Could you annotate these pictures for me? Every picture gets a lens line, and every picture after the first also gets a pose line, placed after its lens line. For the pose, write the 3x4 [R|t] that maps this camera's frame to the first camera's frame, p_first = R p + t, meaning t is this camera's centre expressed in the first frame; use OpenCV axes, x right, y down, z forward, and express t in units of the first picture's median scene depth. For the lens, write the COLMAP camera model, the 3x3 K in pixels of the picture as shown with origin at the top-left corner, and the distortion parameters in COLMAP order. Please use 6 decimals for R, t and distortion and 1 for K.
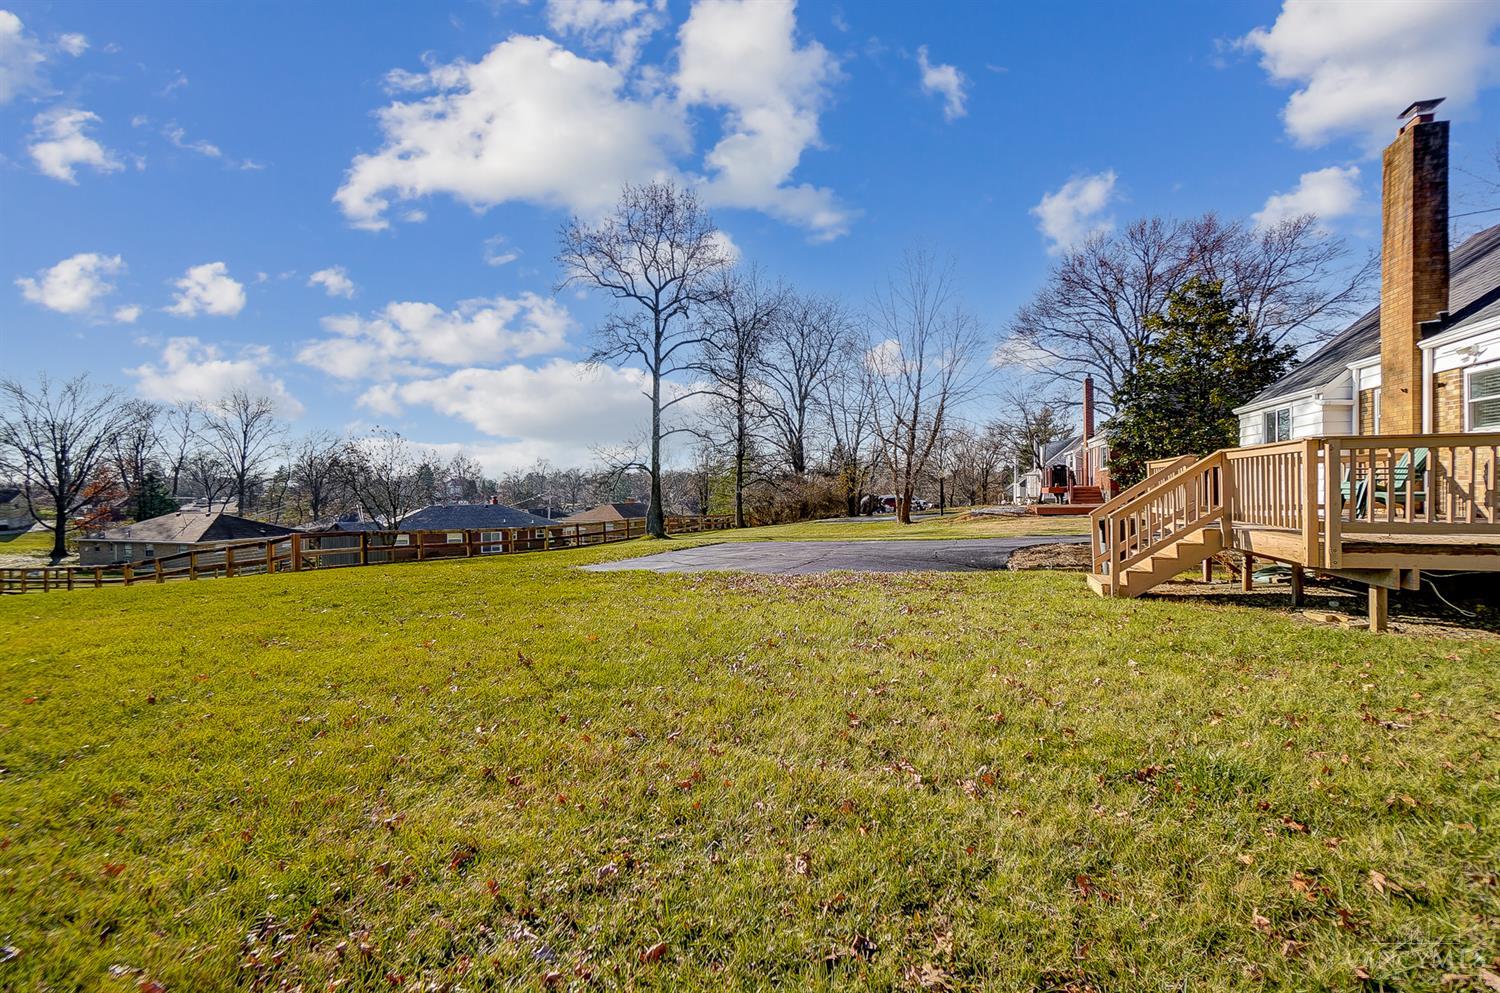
lens RADIAL K [[666.0, 0, 742.4], [0, 666.0, 496.0], [0, 0, 1]] dist [-0.066309, 0.022559]
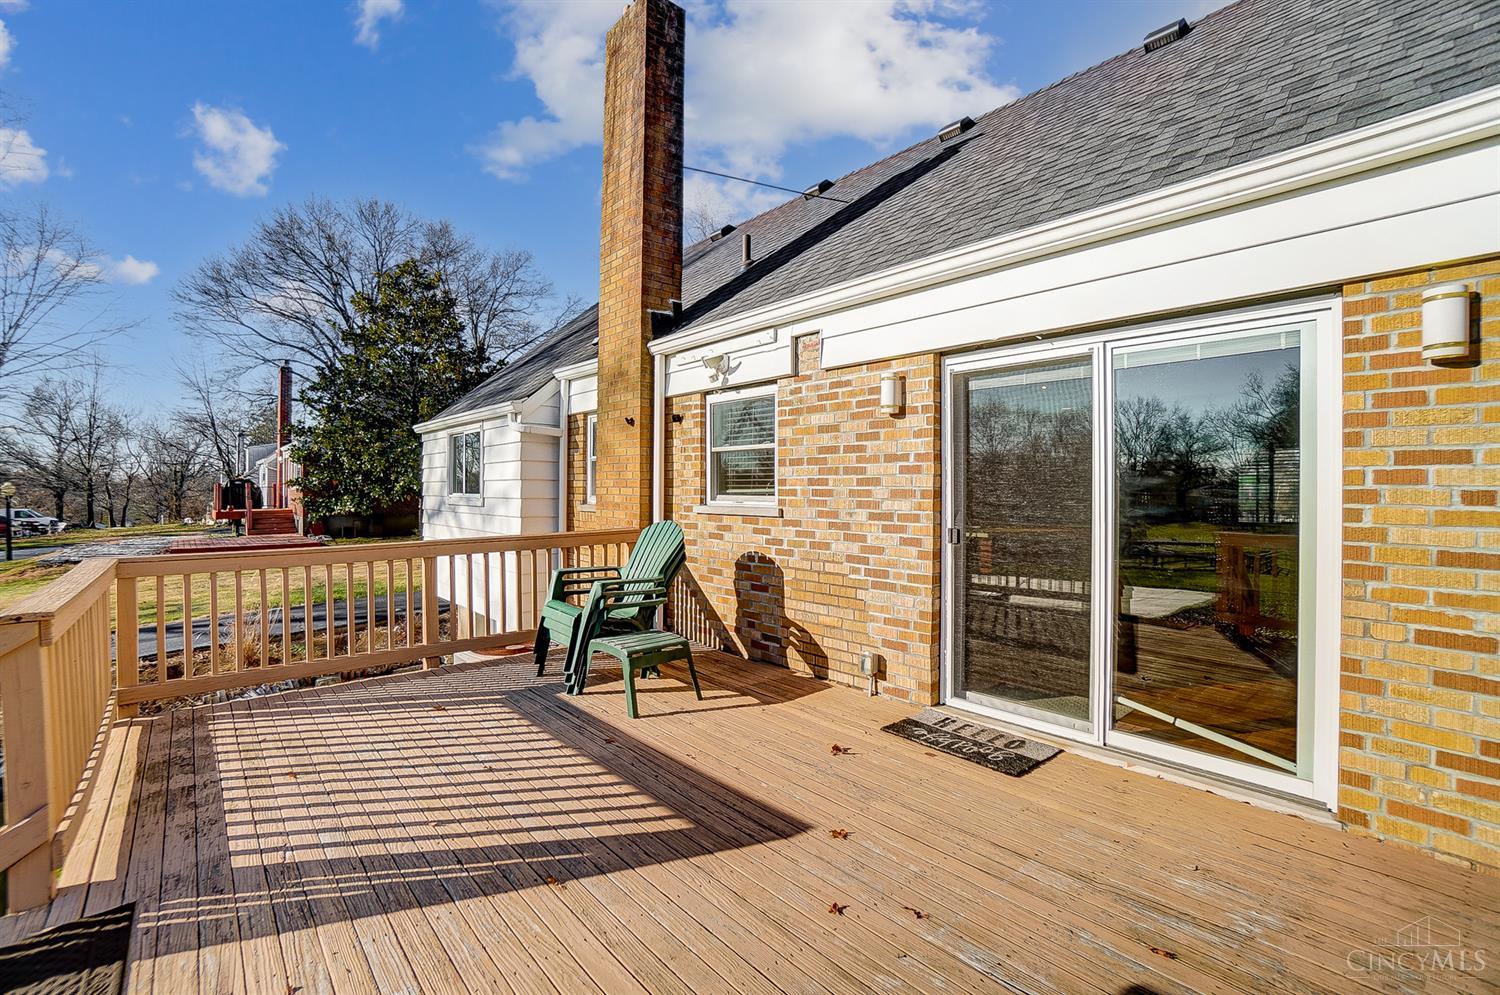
lens RADIAL K [[668.1, 0, 745.9], [0, 668.1, 486.8], [0, 0, 1]] dist [-0.065851, 0.023897]
pose [[0.502285, 0.014724, 0.864577, 0.570134], [0.002183, 0.999830, -0.018295, -0.095094], [-0.864699, 0.011077, 0.502167, 0.604729]]
